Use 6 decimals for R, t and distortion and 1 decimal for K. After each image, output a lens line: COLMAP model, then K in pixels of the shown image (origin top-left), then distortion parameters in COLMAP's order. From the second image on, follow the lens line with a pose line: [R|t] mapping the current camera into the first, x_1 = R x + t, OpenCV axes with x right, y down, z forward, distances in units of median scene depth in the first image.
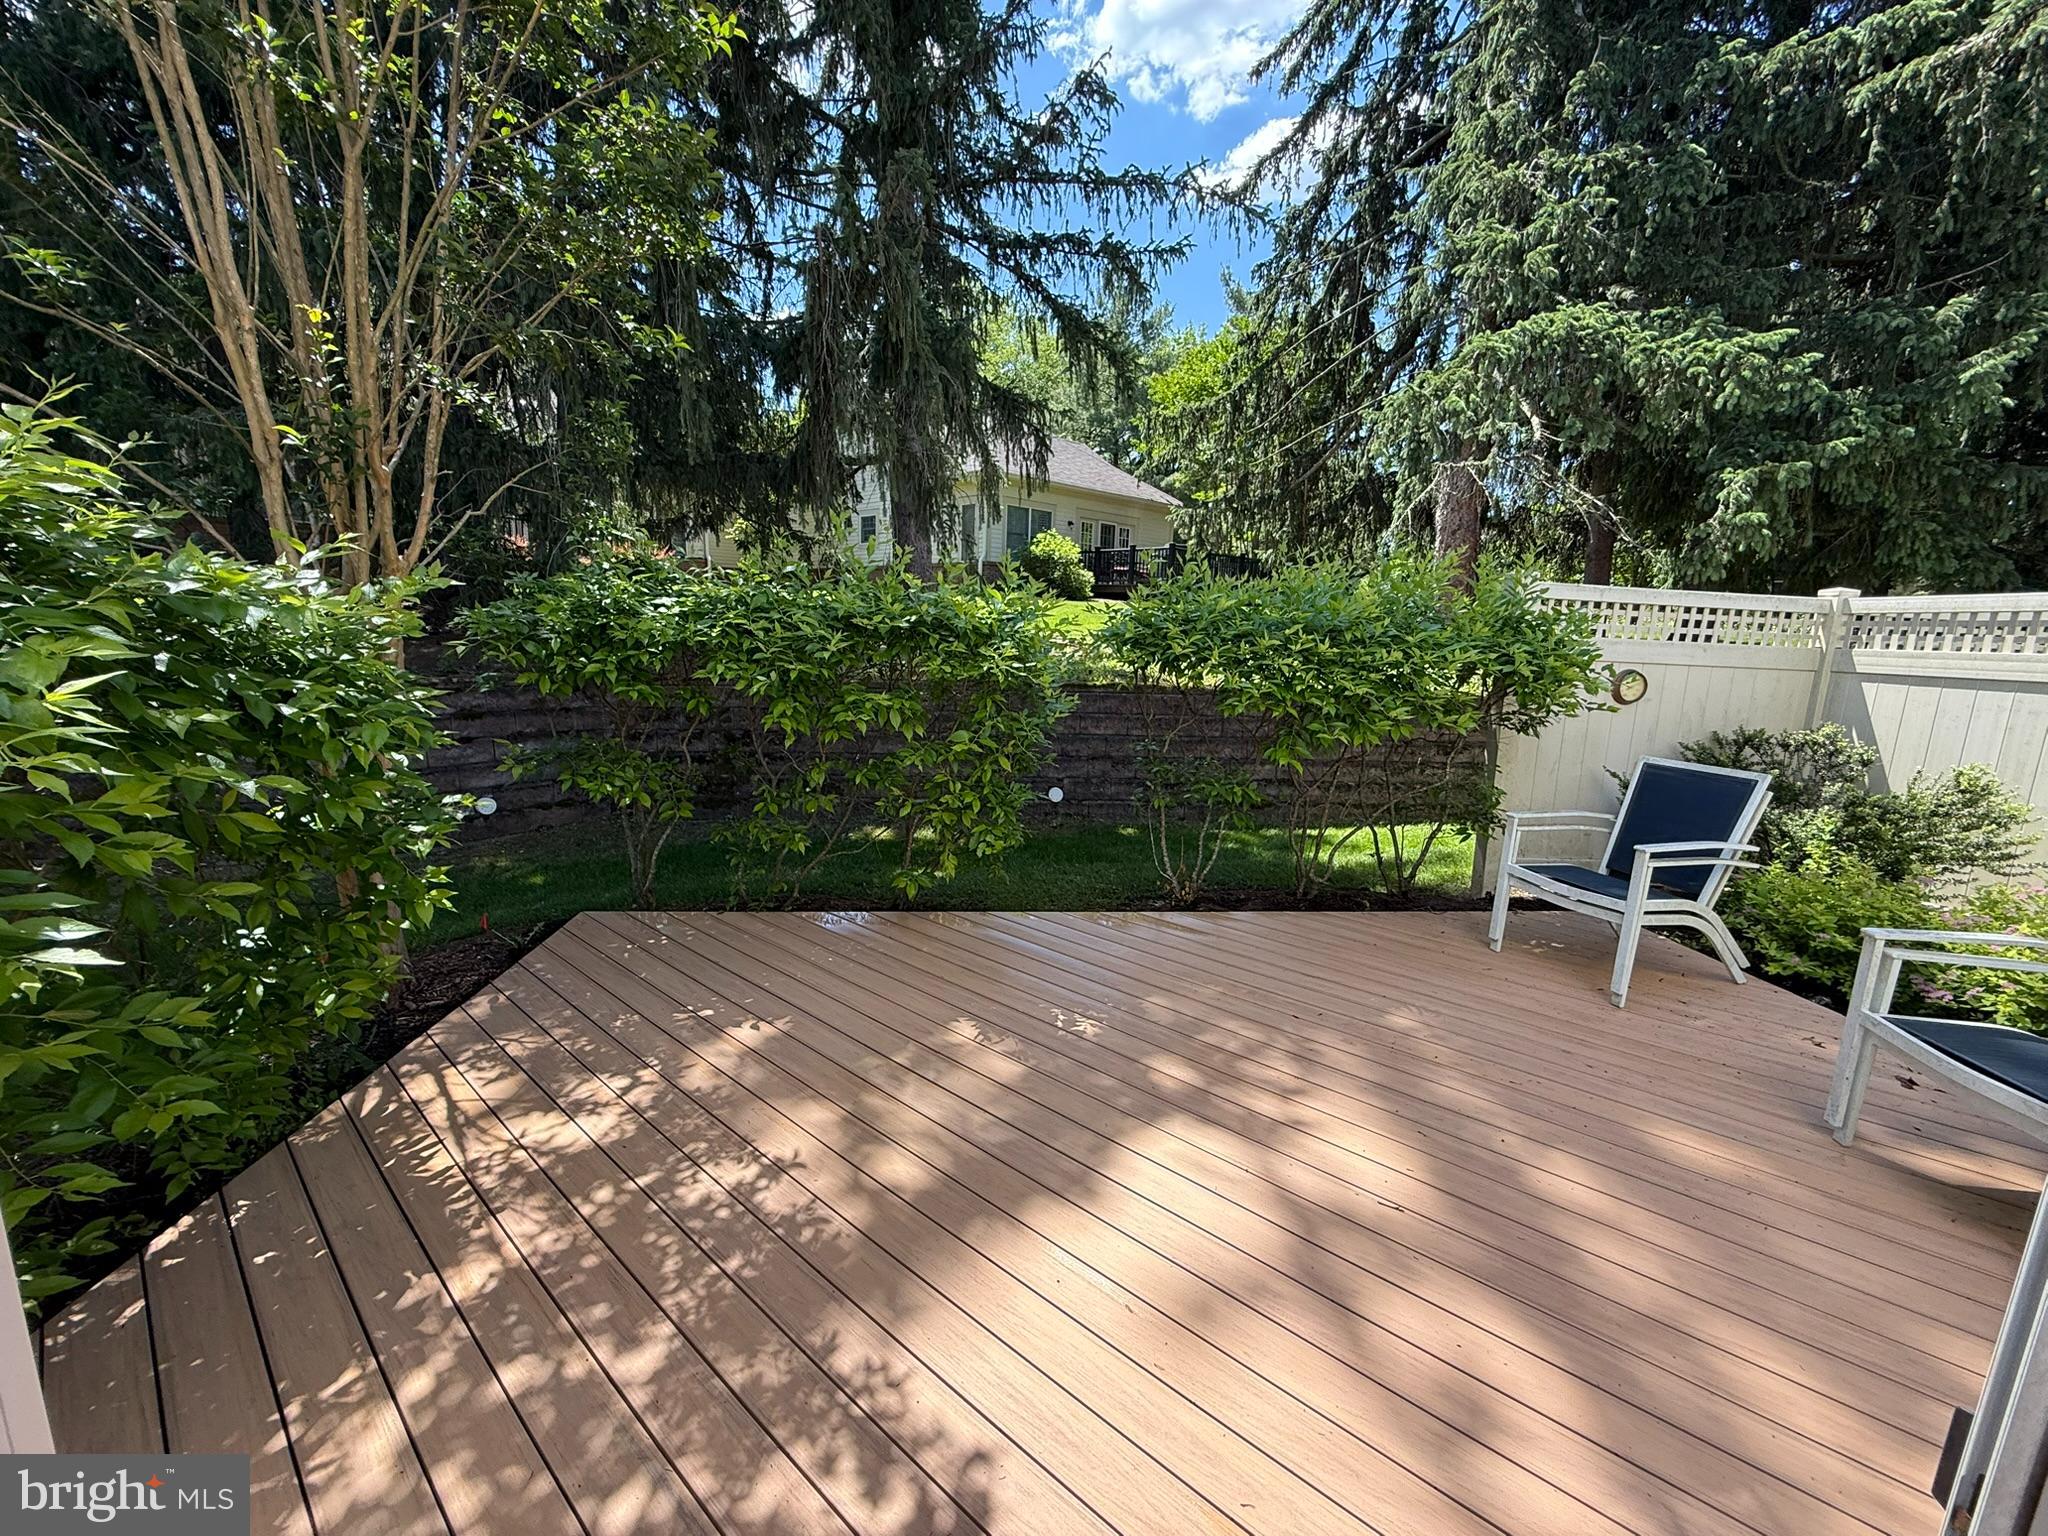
lens RADIAL K [[807.1, 0, 1024.9], [0, 807.1, 770.9], [0, 0, 1]] dist [-0.001930, -0.000184]
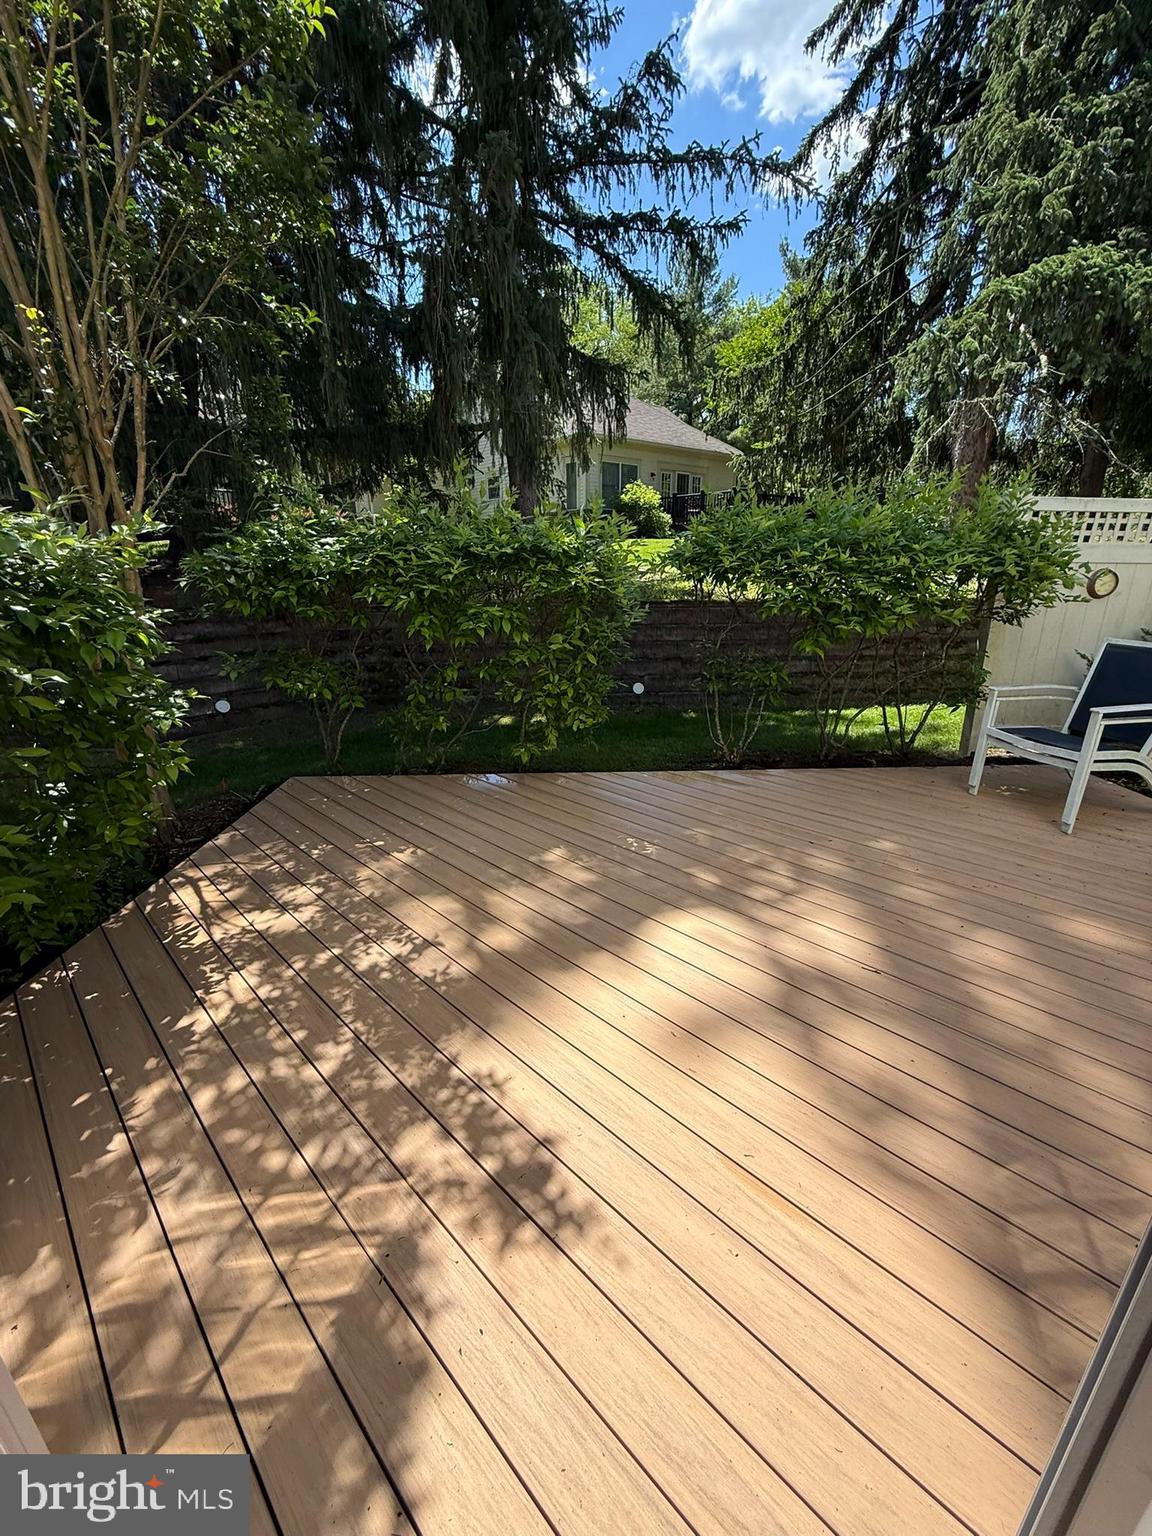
lens RADIAL K [[605.4, 0, 583.0], [0, 605.4, 763.7], [0, 0, 1]] dist [-0.001930, -0.000184]
pose [[0.997583, -0.019282, -0.066752, 0.019605], [0.028557, 0.989610, 0.140915, 0.016317], [0.063342, -0.142481, 0.987769, 0.003105]]
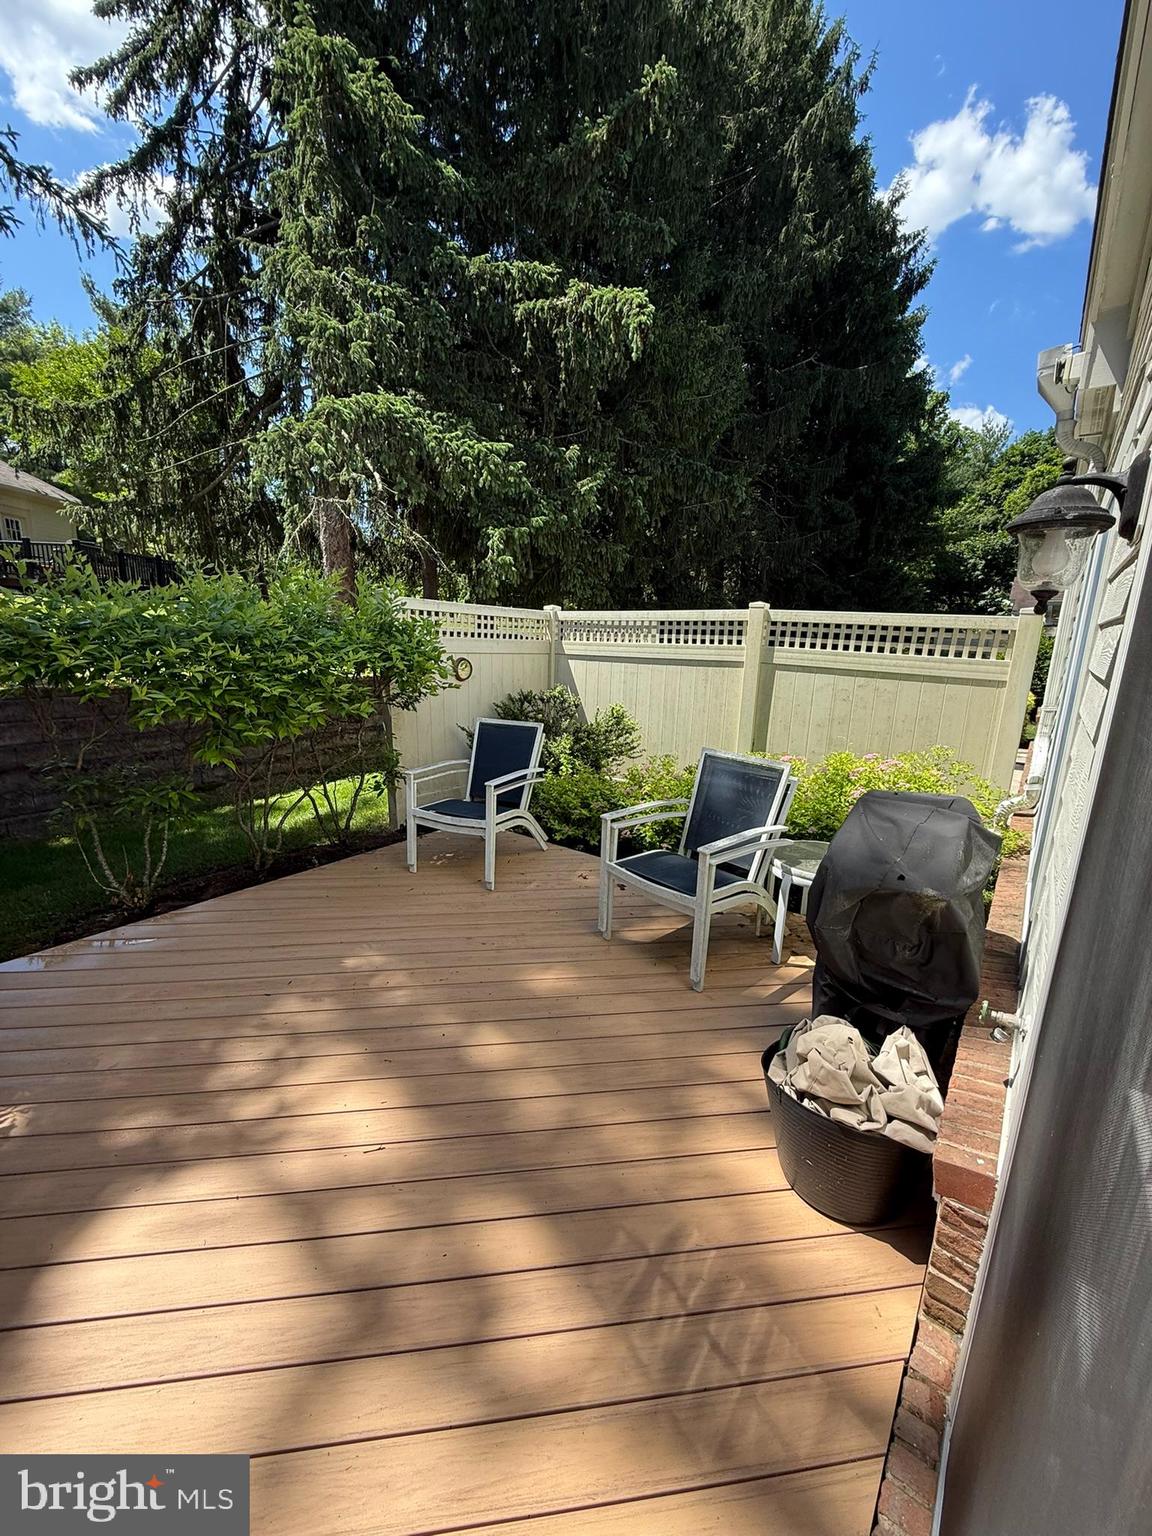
lens RADIAL K [[605.4, 0, 570.9], [0, 605.4, 767.8], [0, 0, 1]] dist [-0.001930, -0.000184]
pose [[0.676999, -0.169804, 0.716128, 0.054335], [0.125107, 0.985411, 0.115383, -0.032112], [-0.725273, 0.011478, 0.688366, 0.089595]]
